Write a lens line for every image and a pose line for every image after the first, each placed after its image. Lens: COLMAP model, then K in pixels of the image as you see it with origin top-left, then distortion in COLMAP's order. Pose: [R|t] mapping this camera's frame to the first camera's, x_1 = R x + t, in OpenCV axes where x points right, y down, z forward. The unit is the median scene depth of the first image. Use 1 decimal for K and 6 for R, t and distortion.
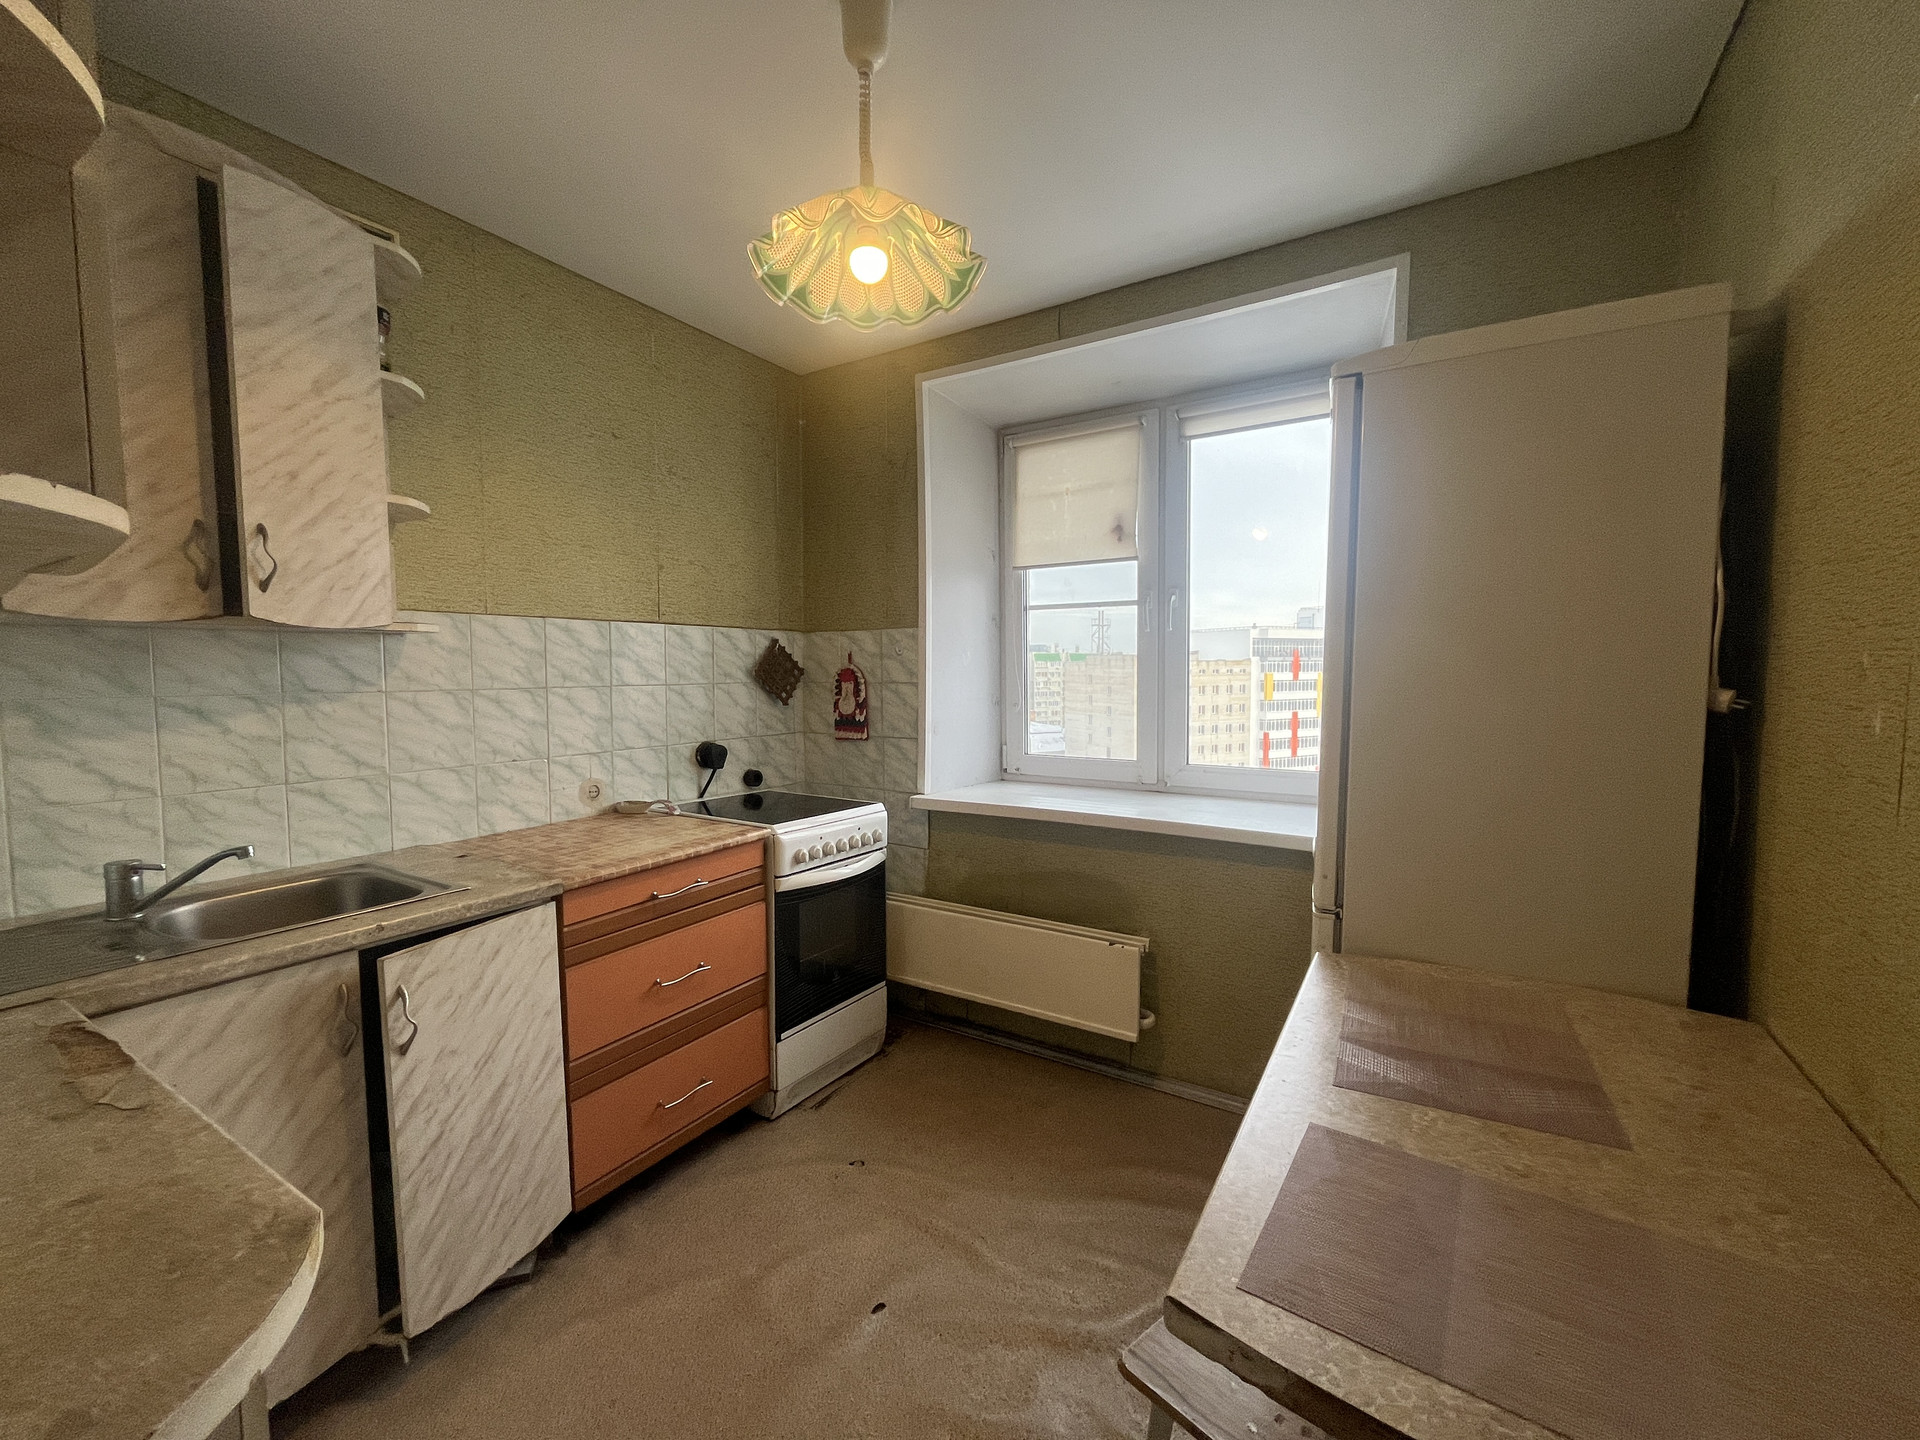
lens RADIAL K [[778.0, 0, 957.8], [0, 778.0, 720.8], [0, 0, 1]] dist [-0.001403, -0.000660]
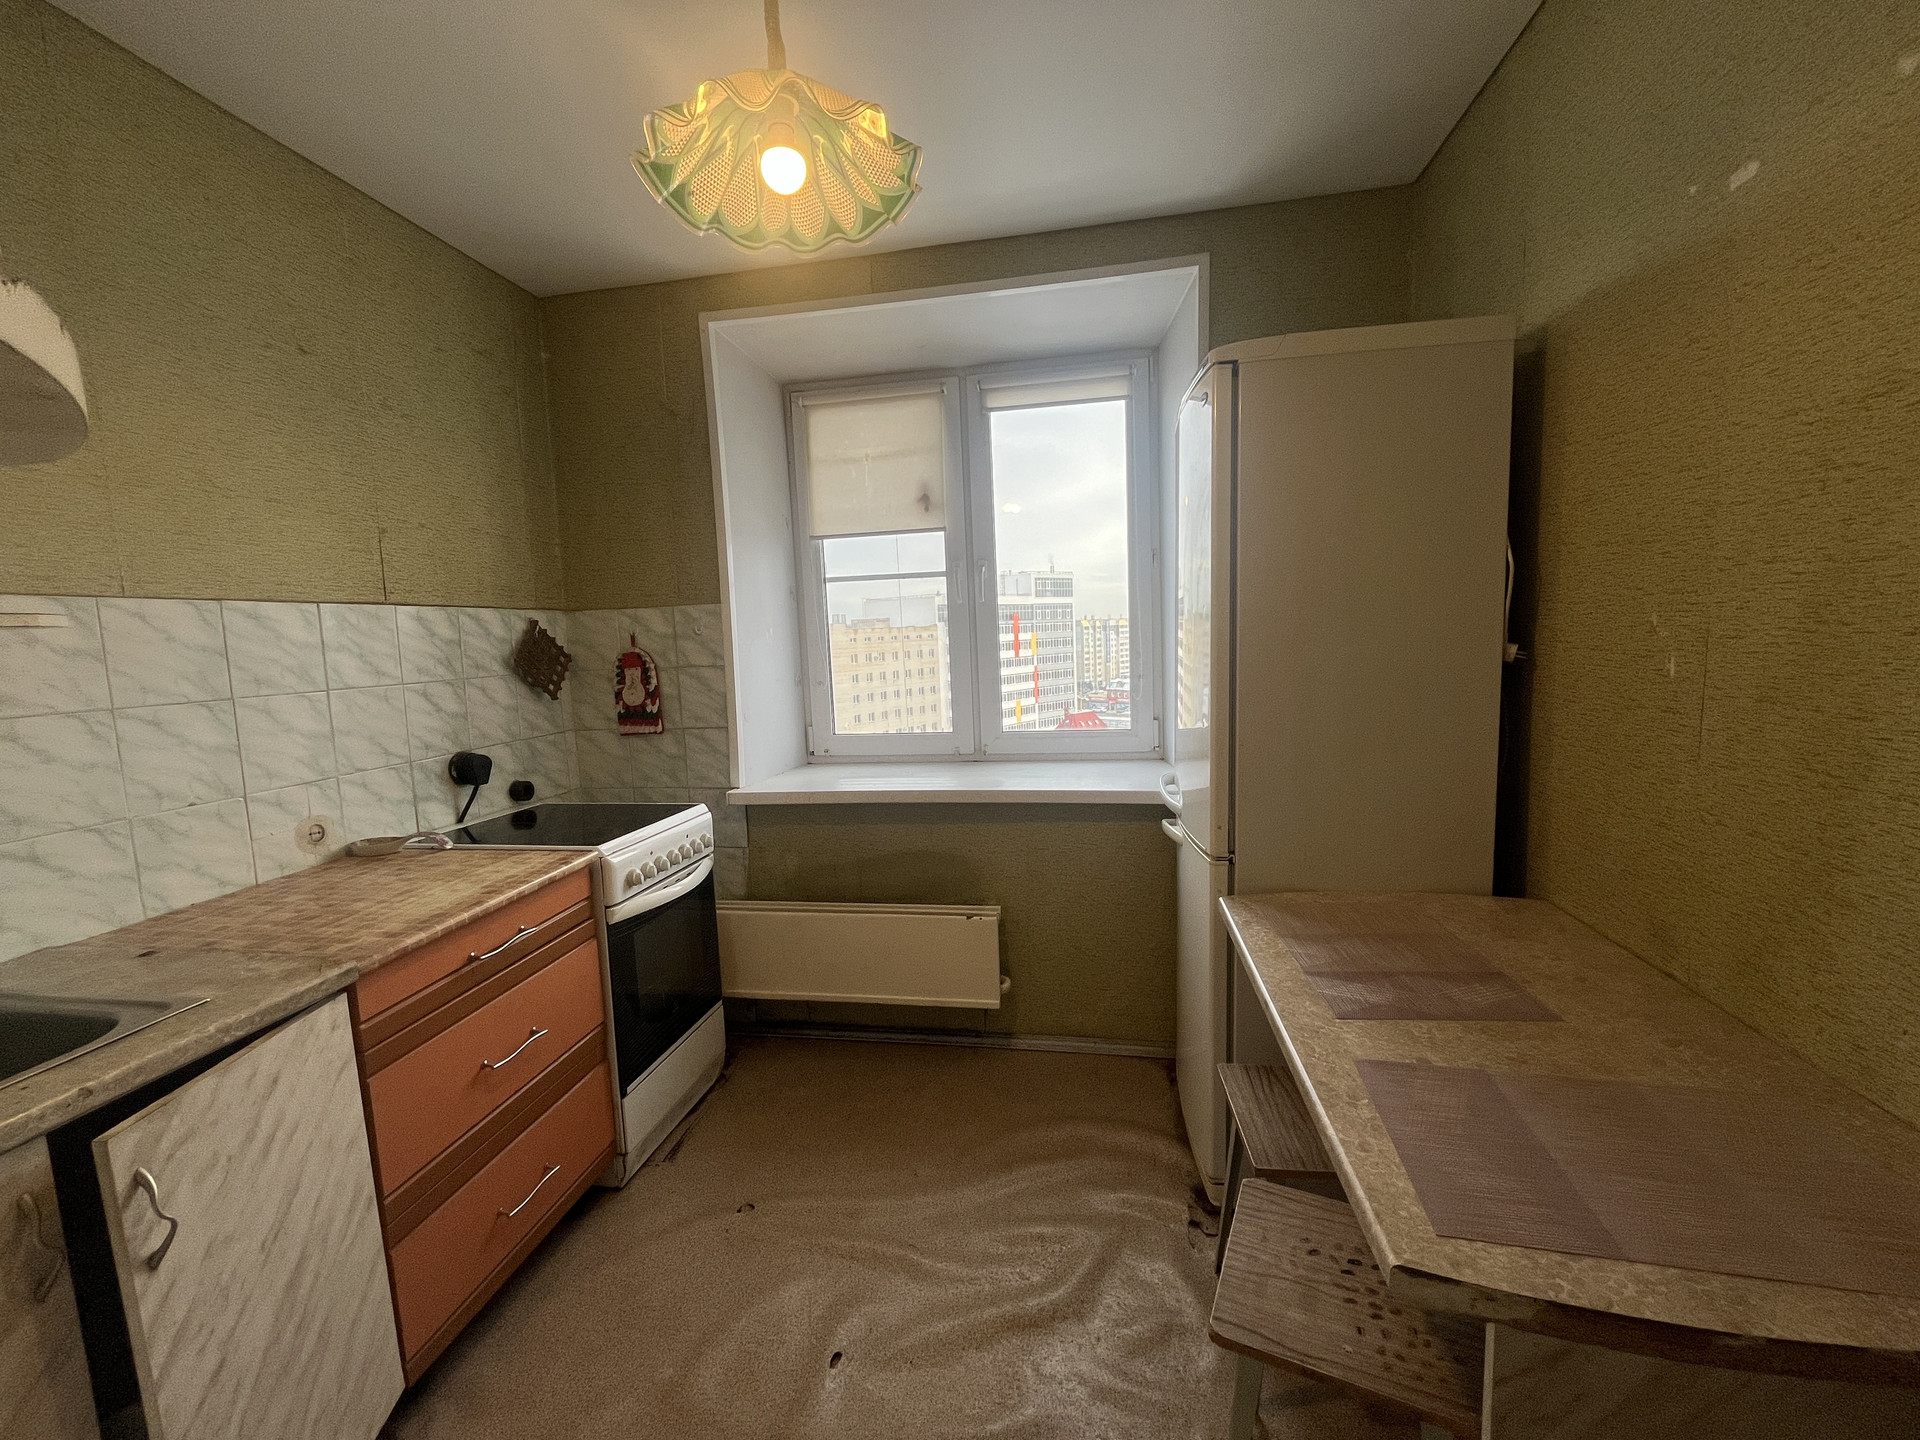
lens RADIAL K [[778.0, 0, 959.6], [0, 778.0, 720.1], [0, 0, 1]] dist [-0.001403, -0.000660]
pose [[0.925300, -0.074090, 0.371929, -0.190222], [0.059934, 0.996974, 0.049496, -0.019254], [-0.374471, -0.023507, 0.926941, 0.092362]]
